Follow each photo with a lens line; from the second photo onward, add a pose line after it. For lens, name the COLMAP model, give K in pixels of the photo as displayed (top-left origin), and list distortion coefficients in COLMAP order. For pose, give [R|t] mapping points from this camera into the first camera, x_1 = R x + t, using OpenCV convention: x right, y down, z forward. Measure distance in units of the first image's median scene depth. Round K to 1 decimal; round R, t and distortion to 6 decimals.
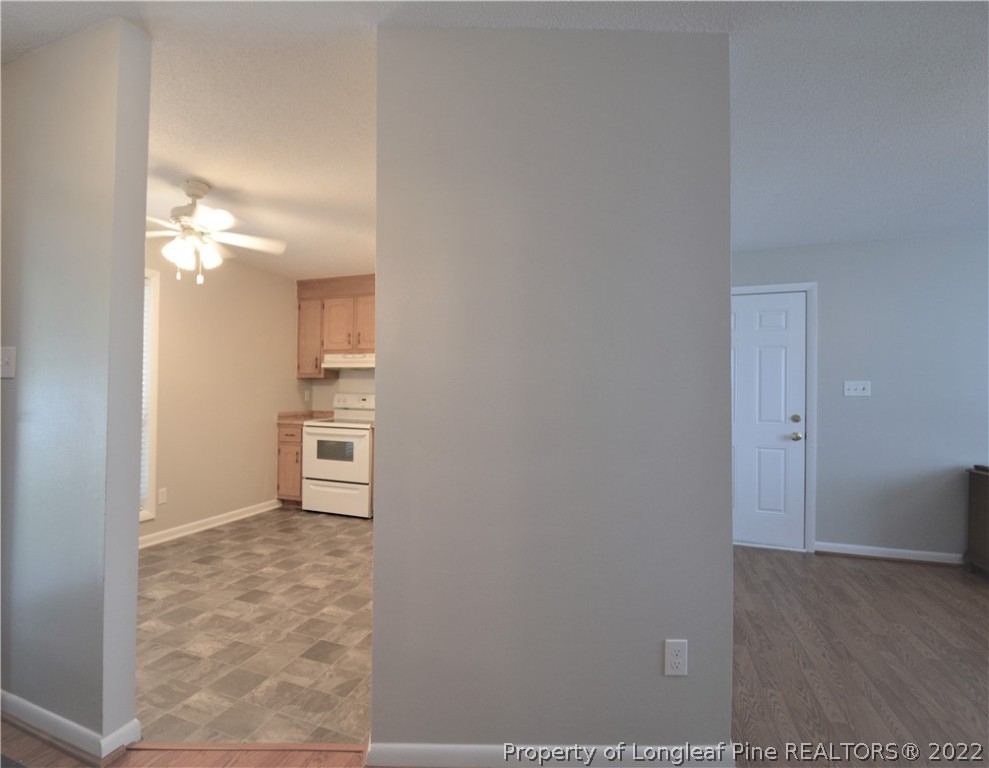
lens RADIAL K [[513.6, 0, 427.0], [0, 513.6, 385.6], [0, 0, 1]] dist [-0.000907, -0.016668]
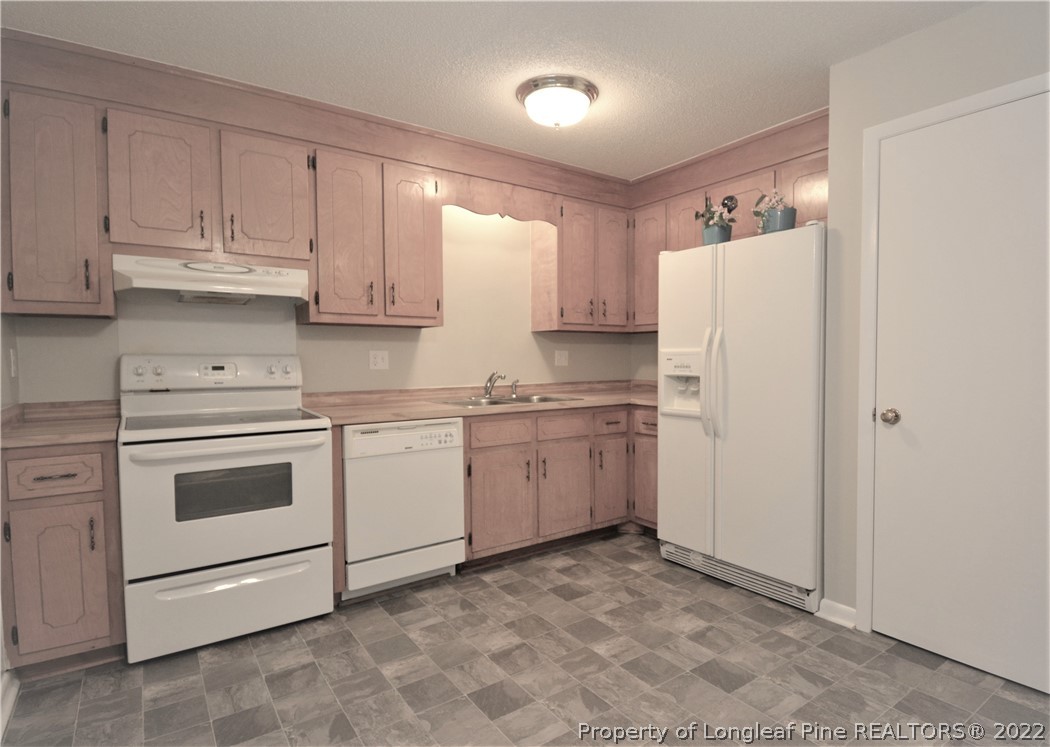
lens RADIAL K [[546.6, 0, 526.3], [0, 546.6, 383.7], [0, 0, 1]] dist [-0.020772, -0.001214]
pose [[0.512964, -0.057740, 0.856466, -0.412551], [0.000471, 0.997754, 0.066983, 0.009744], [-0.858410, -0.033956, 0.511839, 0.547566]]
